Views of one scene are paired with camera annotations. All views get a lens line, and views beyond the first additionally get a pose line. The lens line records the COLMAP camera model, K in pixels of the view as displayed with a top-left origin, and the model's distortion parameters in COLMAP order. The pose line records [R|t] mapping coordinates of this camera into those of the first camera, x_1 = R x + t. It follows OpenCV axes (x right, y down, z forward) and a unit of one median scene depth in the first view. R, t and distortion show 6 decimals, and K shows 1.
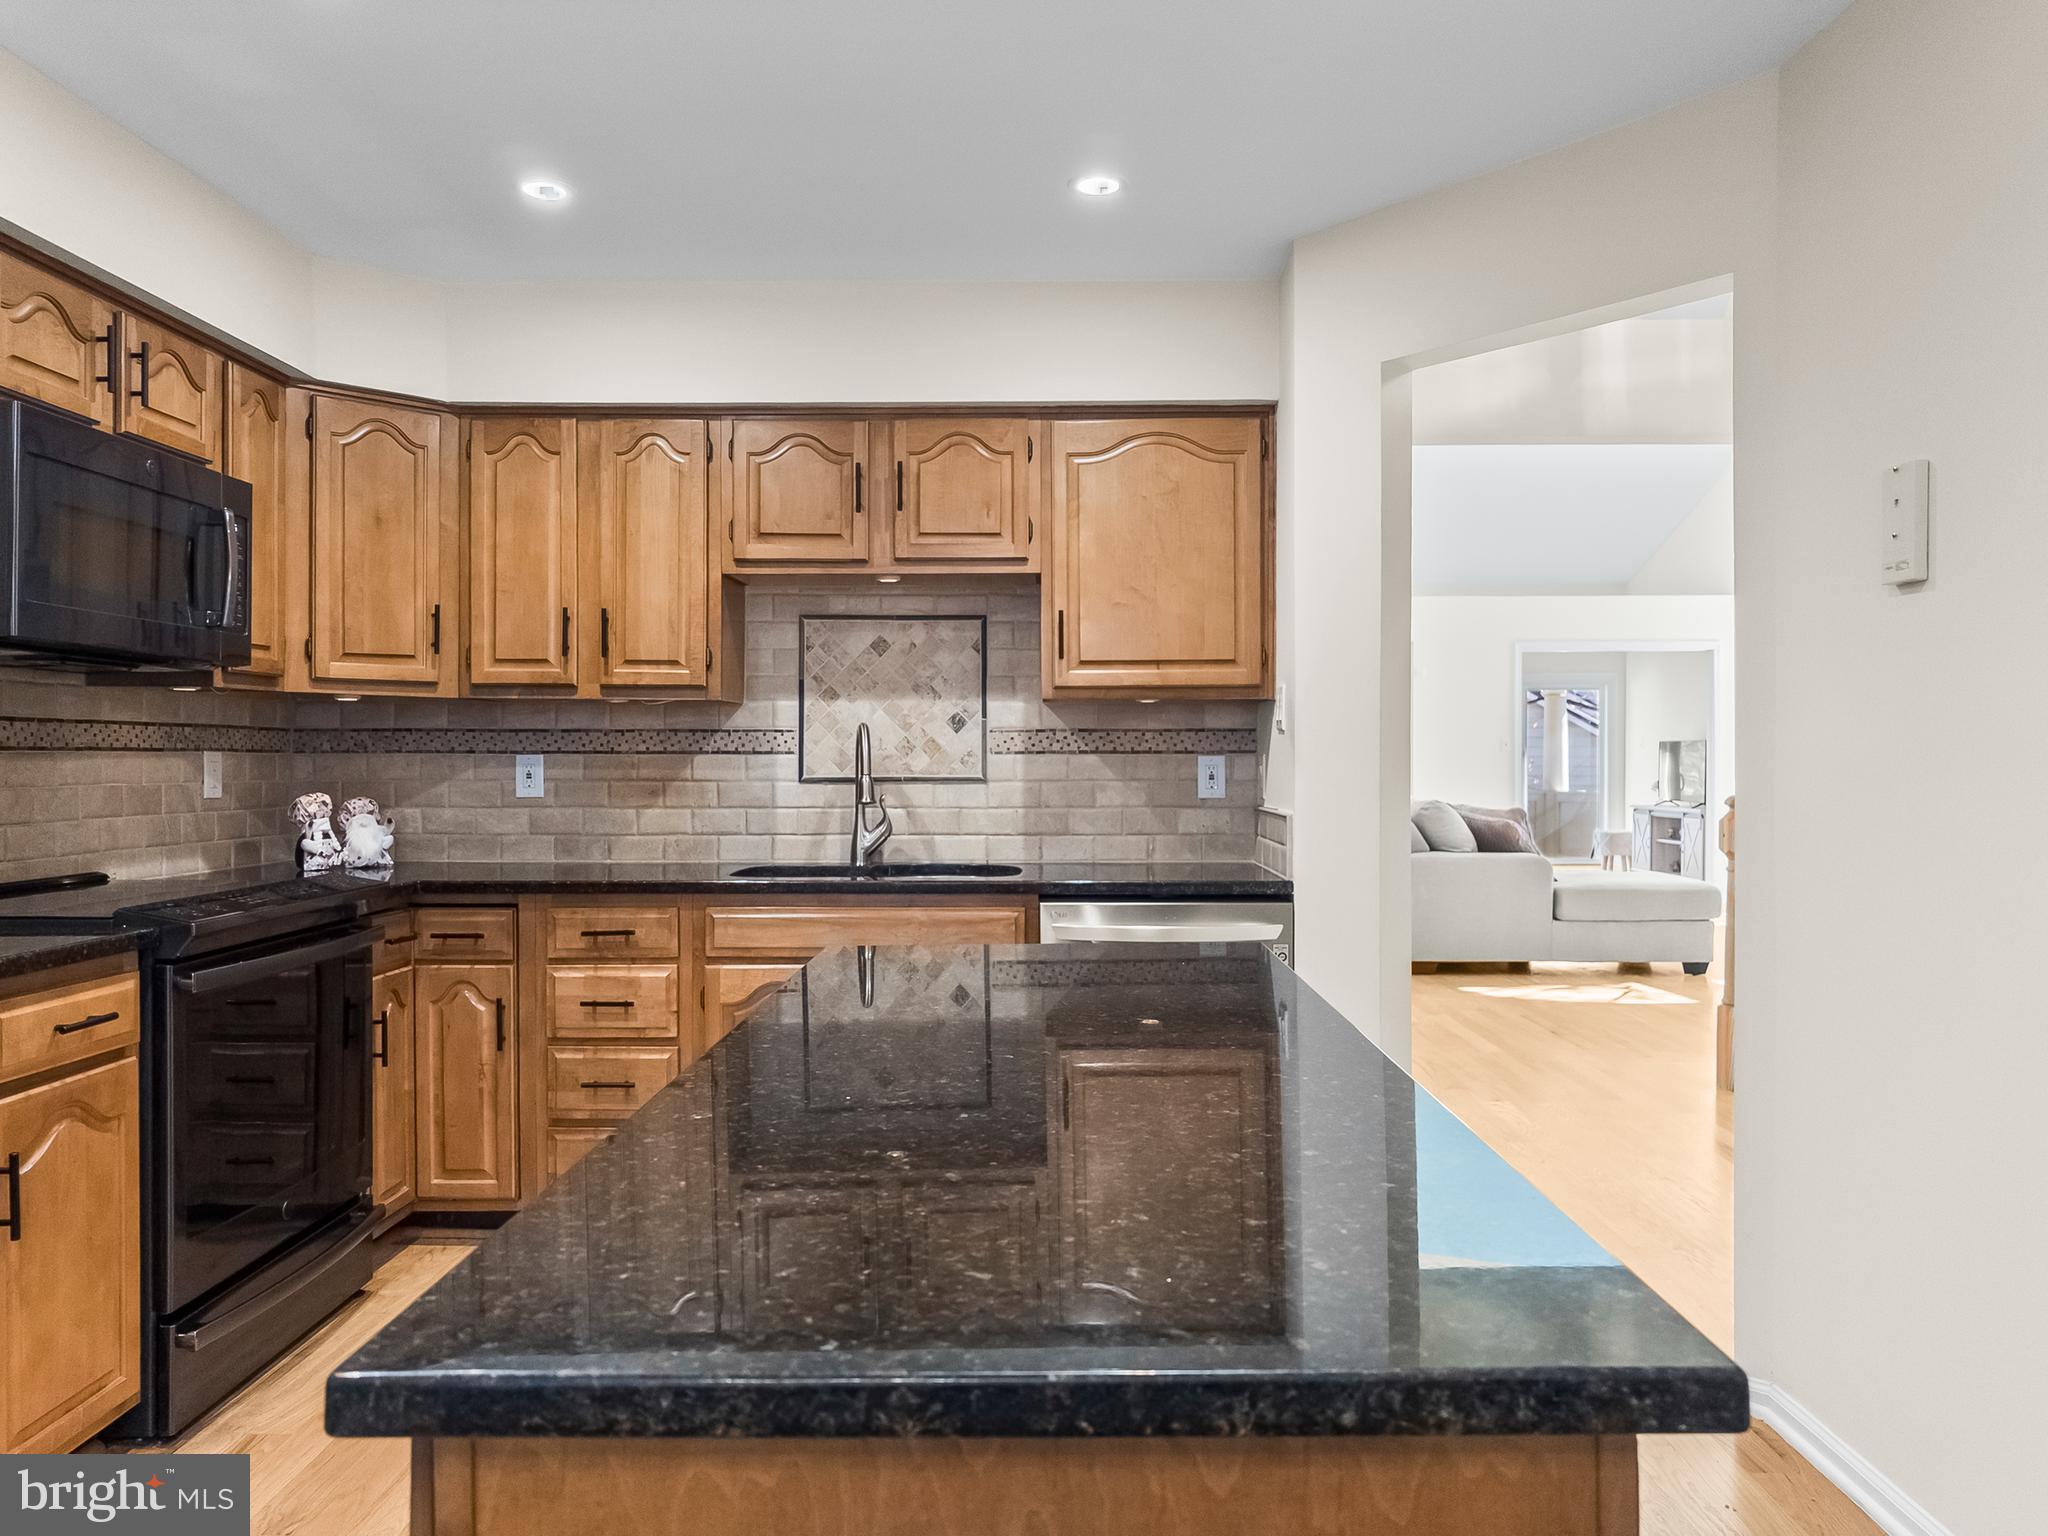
lens RADIAL K [[1457.0, 0, 1027.2], [0, 1457.0, 767.9], [0, 0, 1]] dist [0.006466, -0.029107]
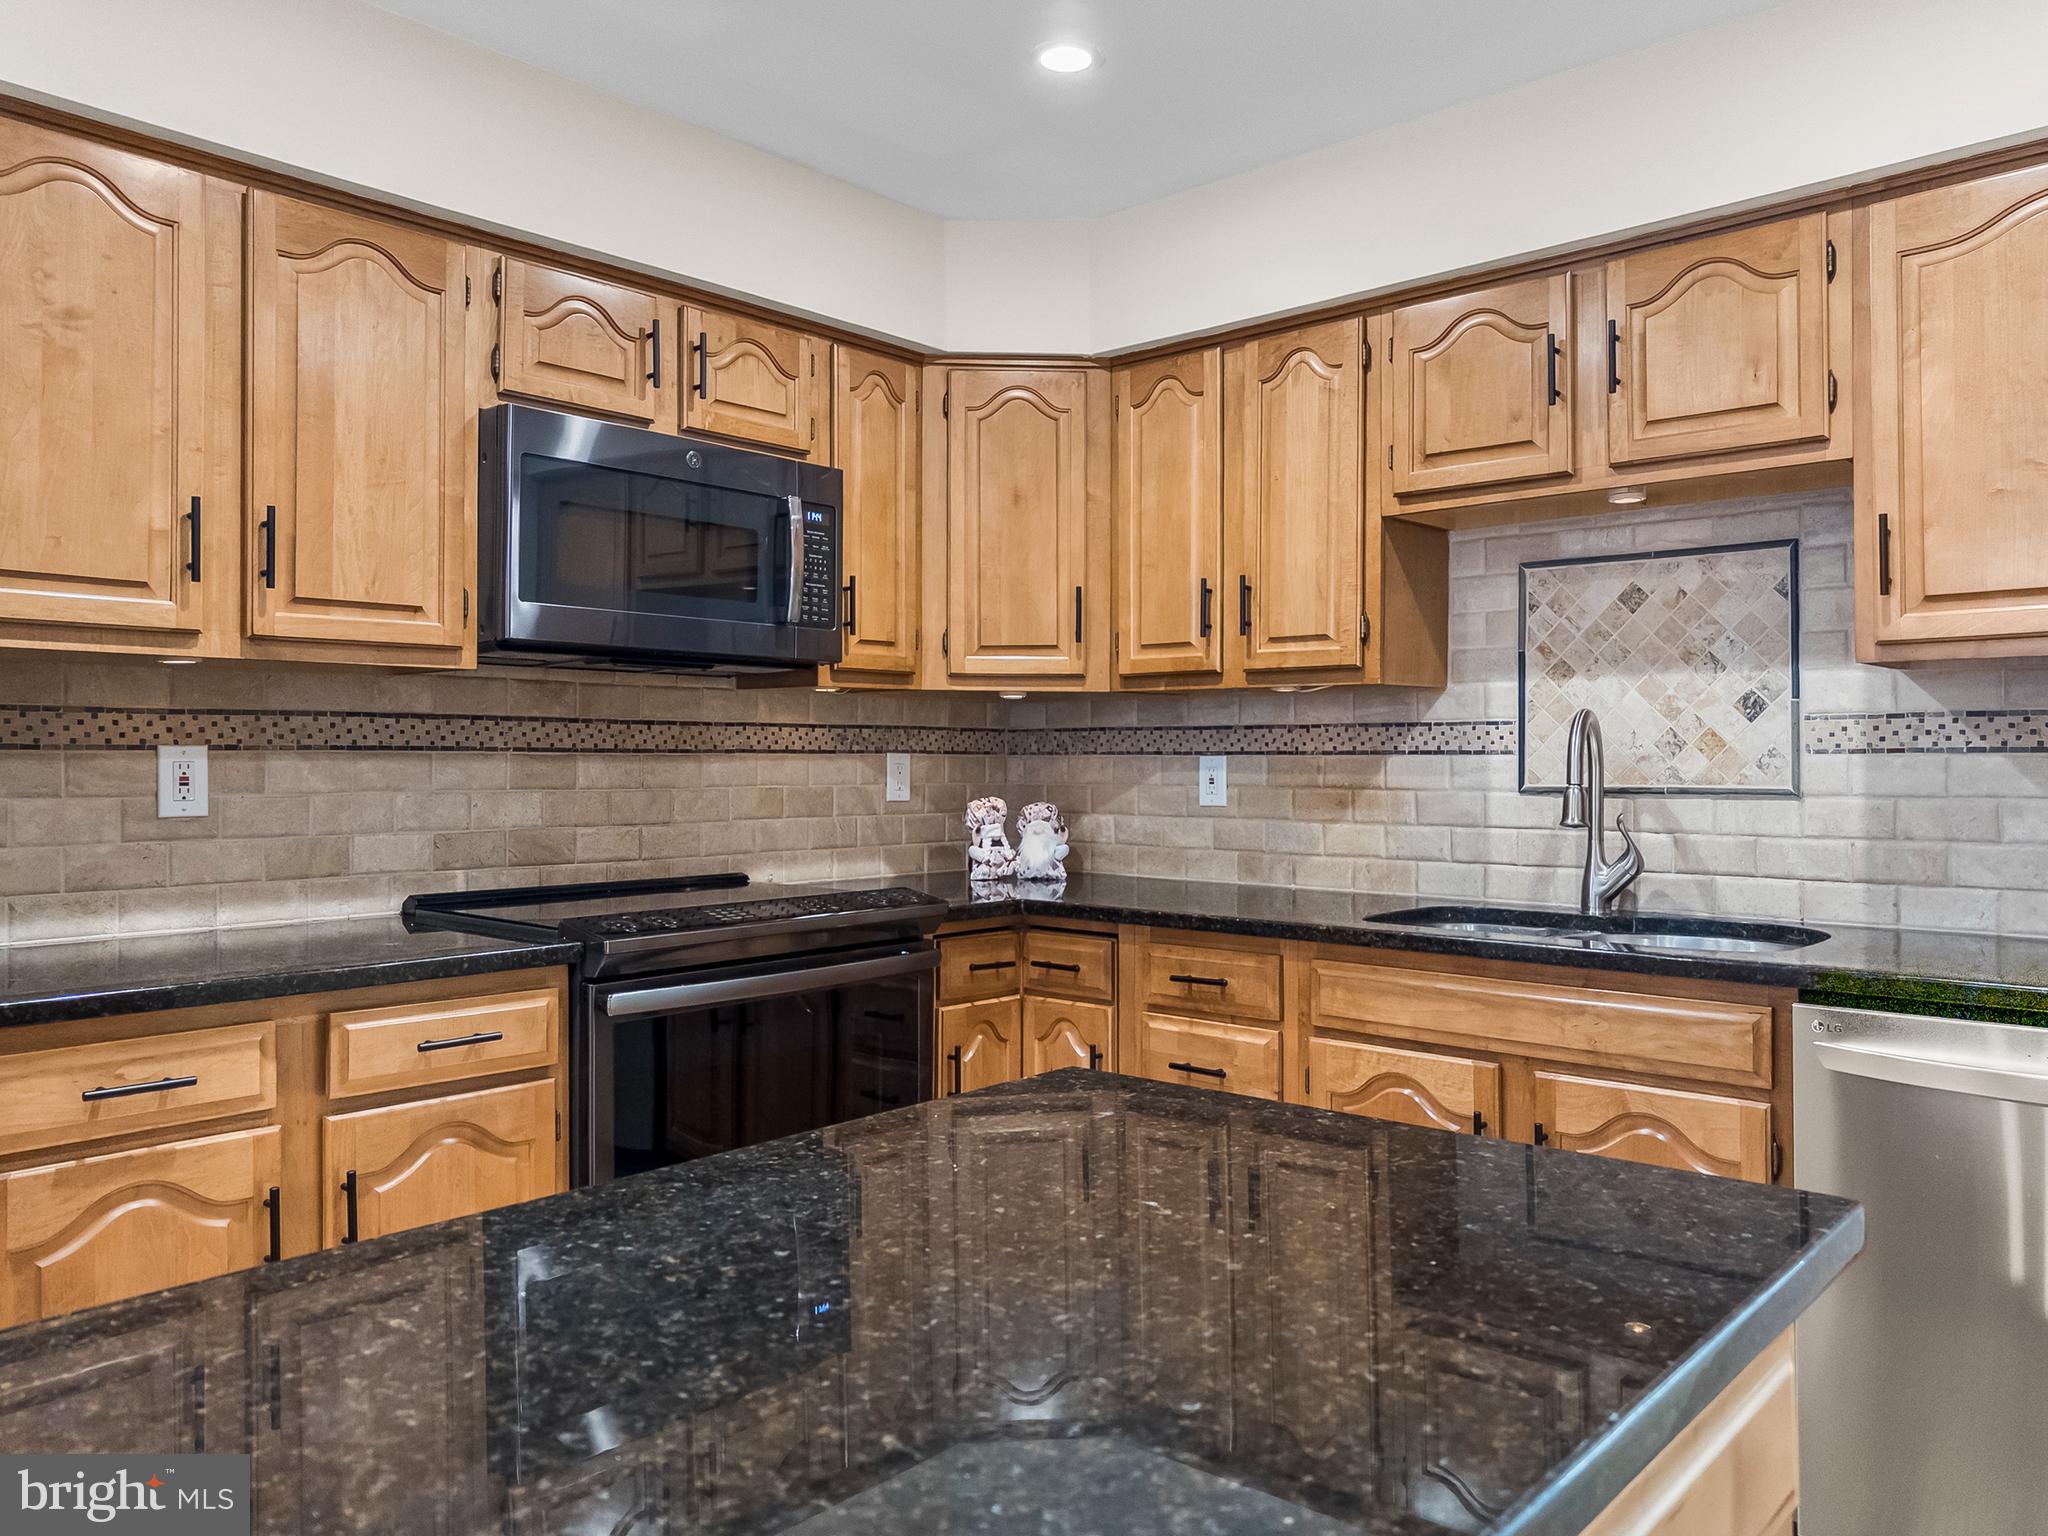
lens RADIAL K [[1457.0, 0, 1021.0], [0, 1457.0, 754.4], [0, 0, 1]] dist [0.006466, -0.029107]
pose [[0.751621, -0.002666, -0.659590, 0.149181], [-0.003966, 0.999955, -0.008561, -0.002425], [0.659583, 0.009051, 0.751577, 0.310541]]
